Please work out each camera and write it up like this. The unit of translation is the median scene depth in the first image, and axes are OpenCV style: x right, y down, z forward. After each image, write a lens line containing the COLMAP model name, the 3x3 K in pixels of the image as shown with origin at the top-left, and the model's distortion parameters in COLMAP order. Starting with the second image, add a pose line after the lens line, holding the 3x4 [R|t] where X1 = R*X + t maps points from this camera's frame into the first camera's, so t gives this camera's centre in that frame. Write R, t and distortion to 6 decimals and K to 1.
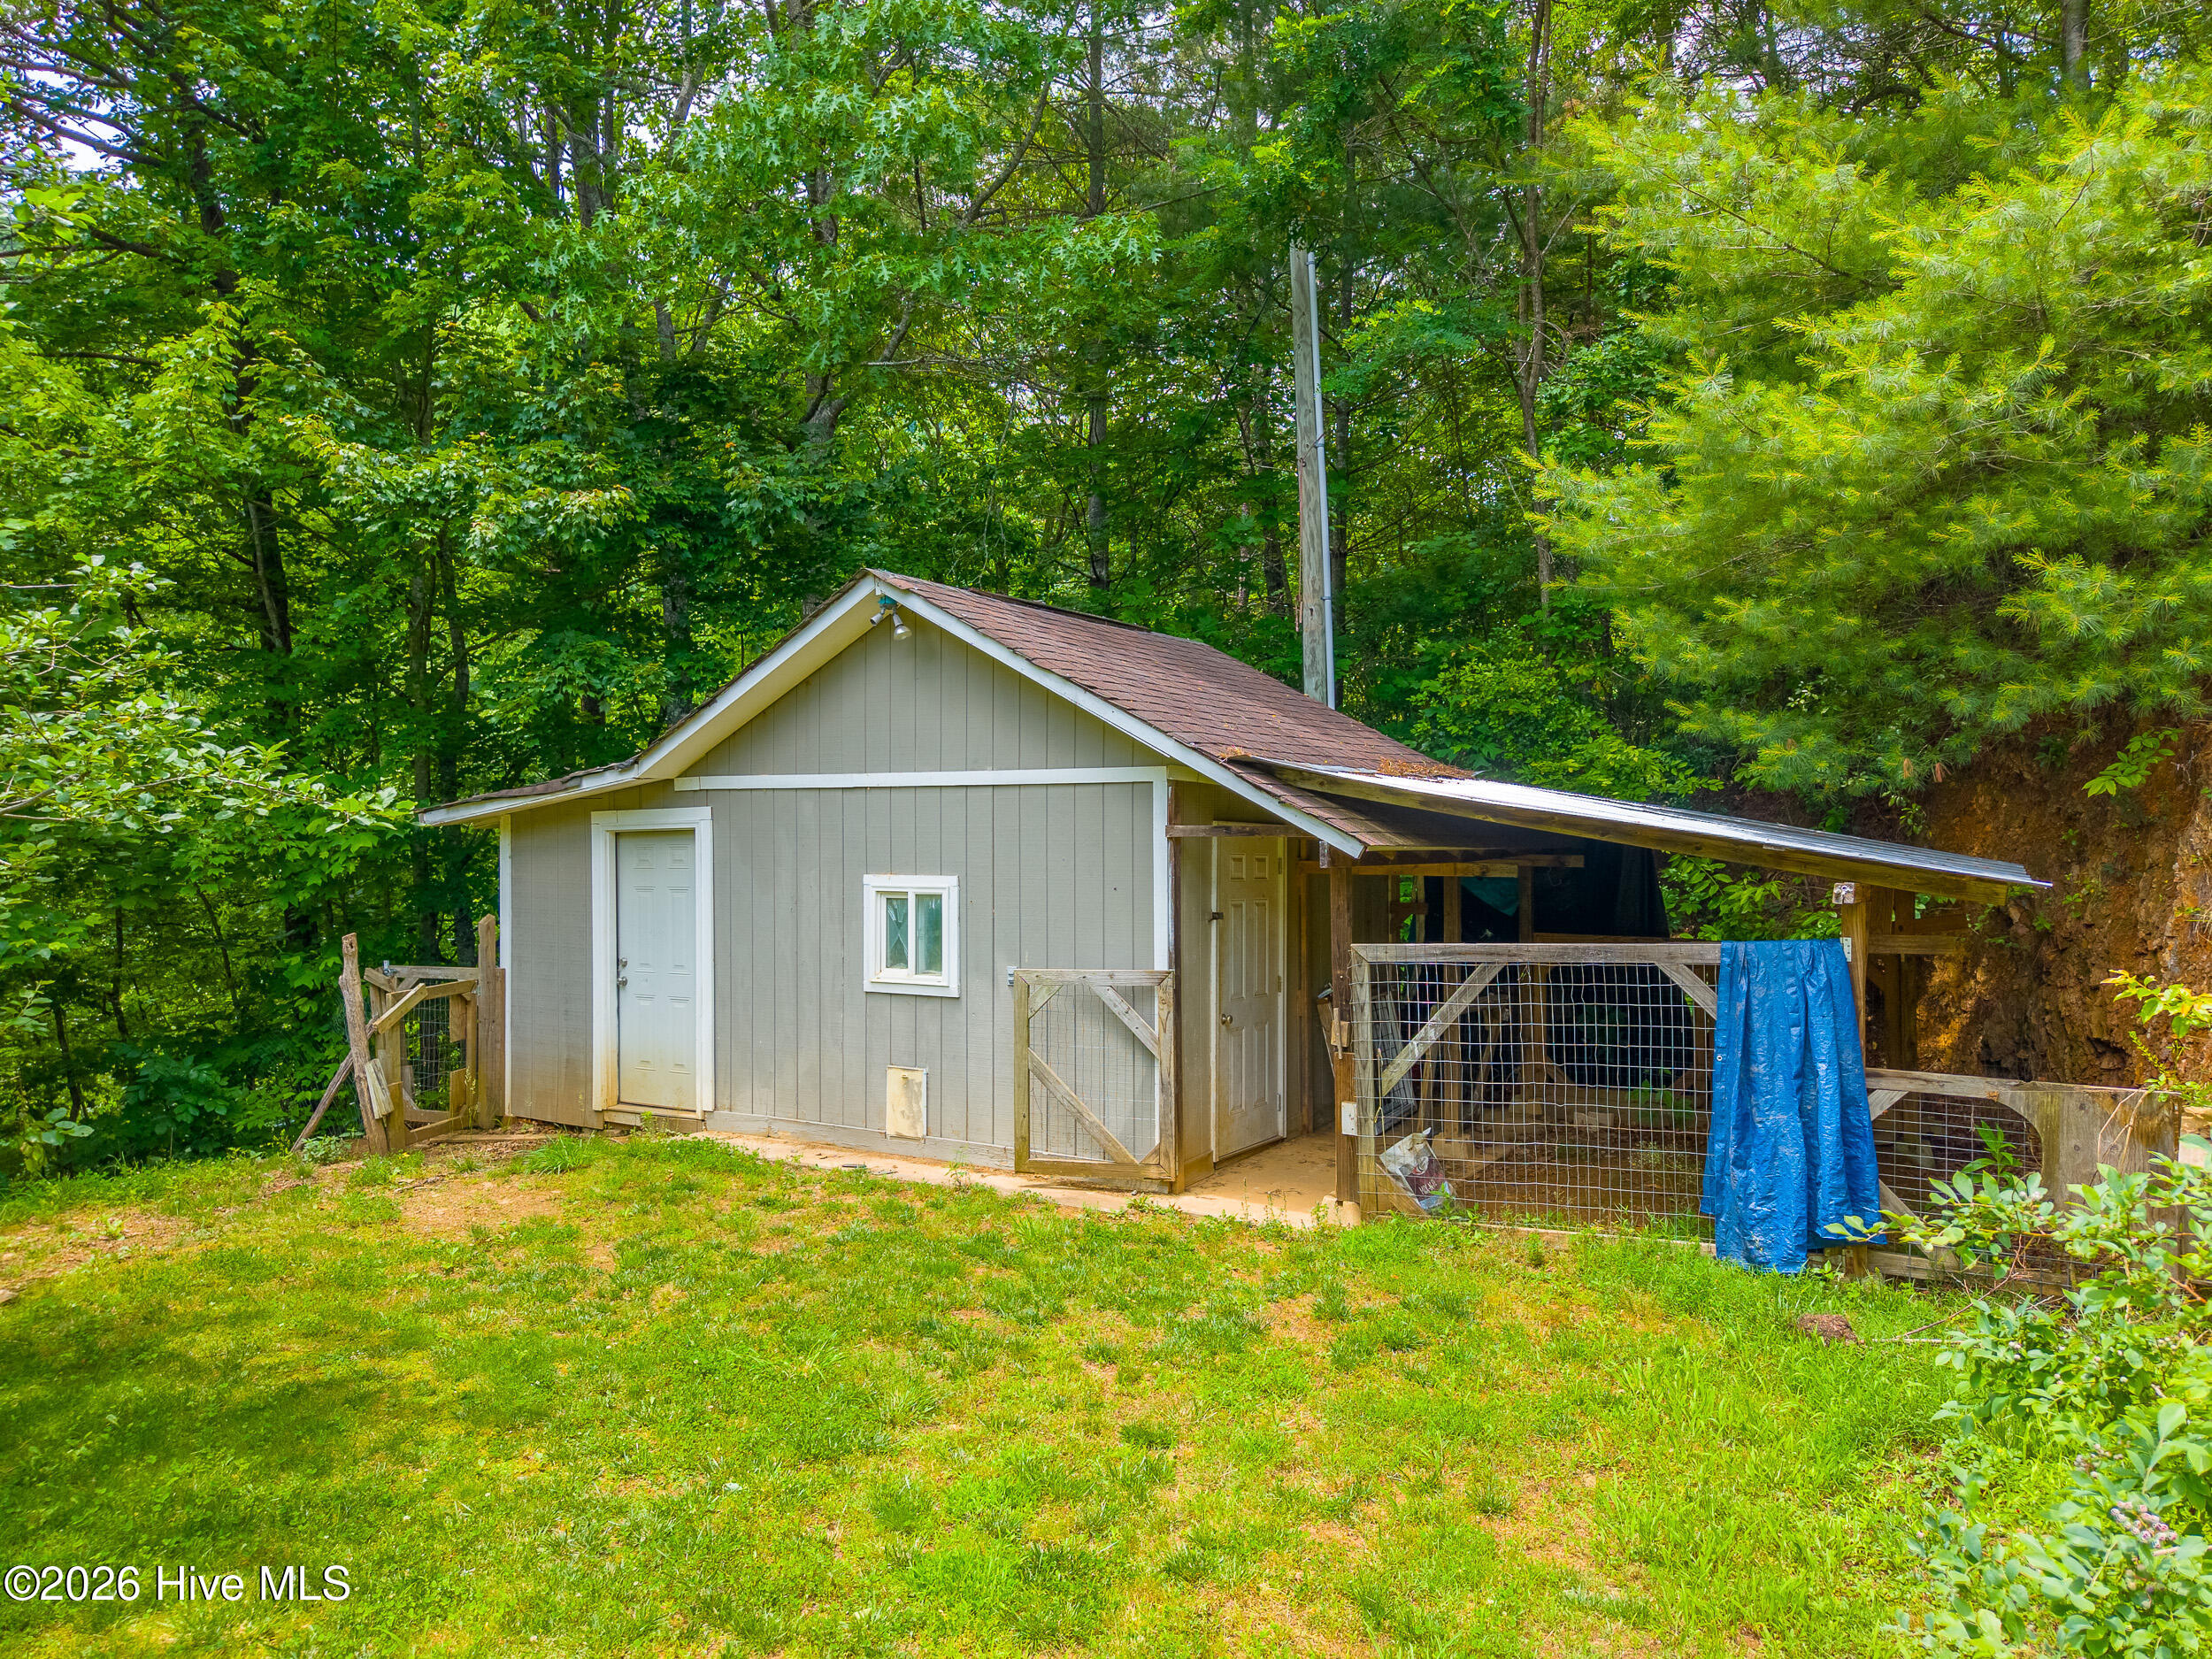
lens RADIAL K [[1496.7, 0, 1101.5], [0, 1496.7, 823.9], [0, 0, 1]] dist [0.053667, -0.066420]
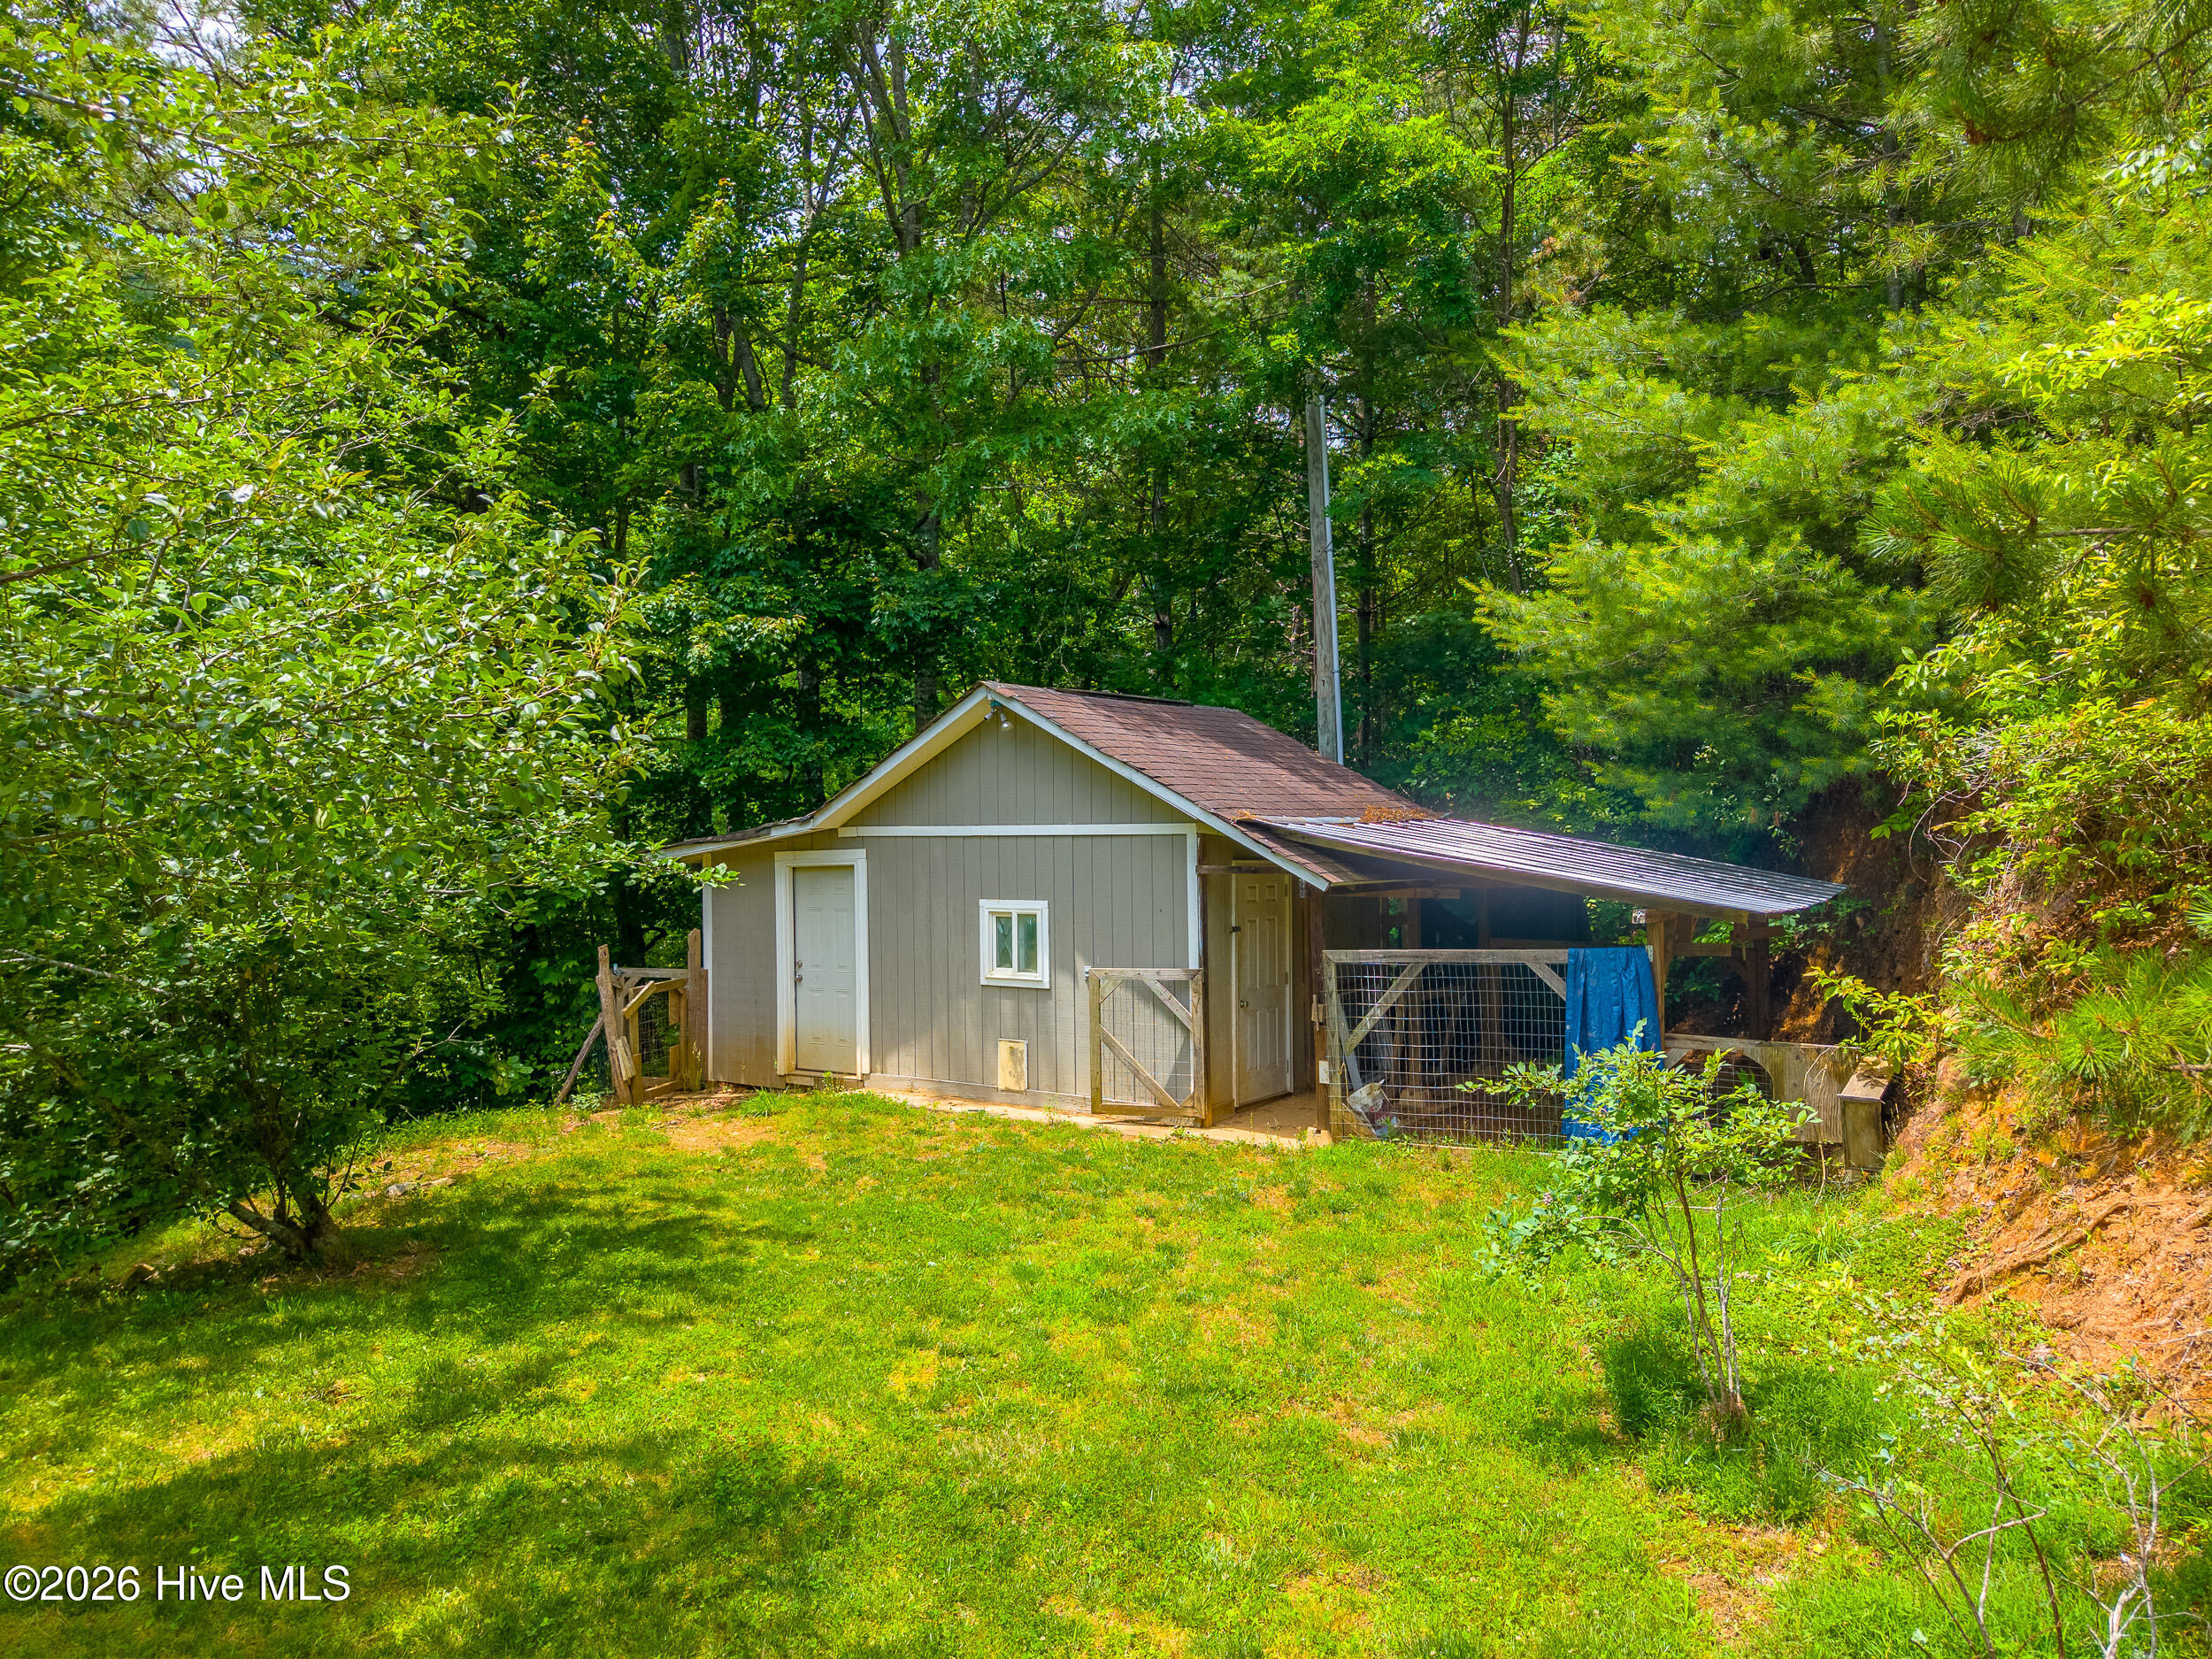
lens RADIAL K [[1496.7, 0, 1101.5], [0, 1496.7, 823.9], [0, 0, 1]] dist [0.053667, -0.066420]
pose [[0.998593, -0.009983, -0.052085, 0.027418], [0.010119, 0.999946, 0.002358, -0.041706], [0.052058, -0.002882, 0.998640, -0.399446]]
